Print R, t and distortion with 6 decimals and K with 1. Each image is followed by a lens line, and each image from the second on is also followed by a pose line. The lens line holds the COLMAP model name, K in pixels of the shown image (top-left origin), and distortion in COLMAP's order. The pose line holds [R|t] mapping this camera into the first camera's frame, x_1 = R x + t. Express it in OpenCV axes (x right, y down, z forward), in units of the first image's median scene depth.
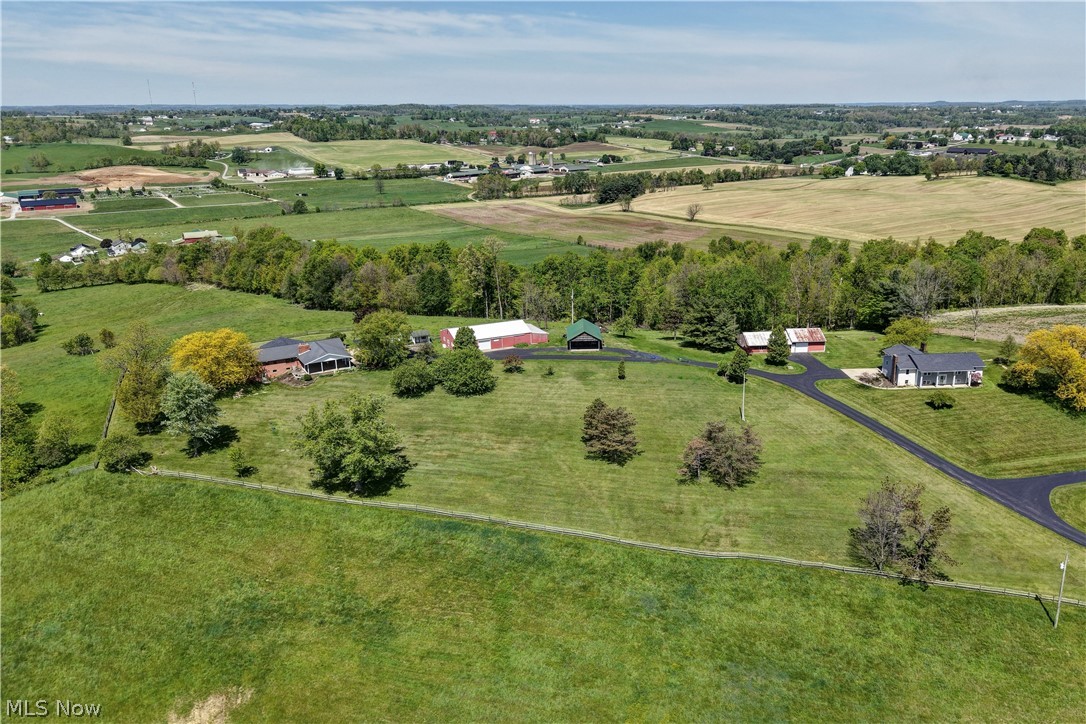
lens RADIAL K [[850.7, 0, 607.6], [0, 850.7, 380.5], [0, 0, 1]] dist [0.047223, -0.070164]
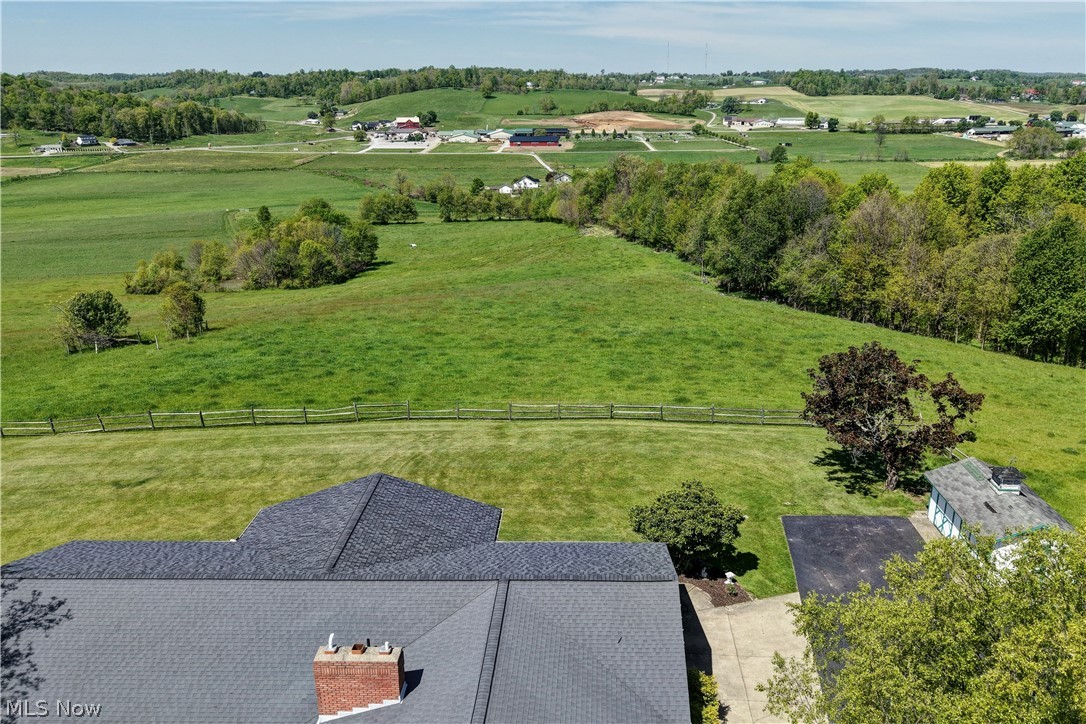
lens RADIAL K [[856.2, 0, 584.2], [0, 856.2, 366.7], [0, 0, 1]] dist [0.030063, -0.036115]
pose [[0.842471, 0.175543, -0.509339, -0.052339], [-0.168435, 0.983855, 0.060484, -0.018127], [0.511734, 0.034835, 0.858438, 0.174375]]
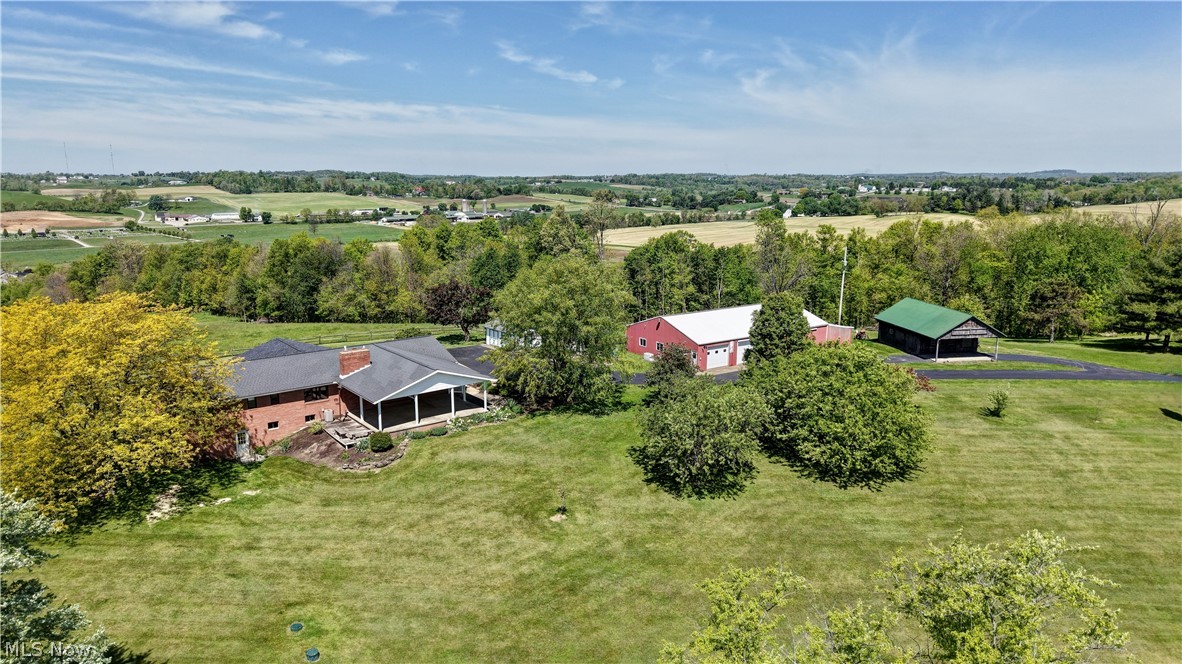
lens RADIAL K [[787.0, 0, 587.8], [0, 787.0, 334.8], [0, 0, 1]] dist [0.033375, -0.047401]
pose [[0.994829, -0.016724, 0.100181, -0.055766], [0.028199, 0.993052, -0.114245, -0.001397], [-0.097574, 0.116479, 0.988389, 0.126544]]
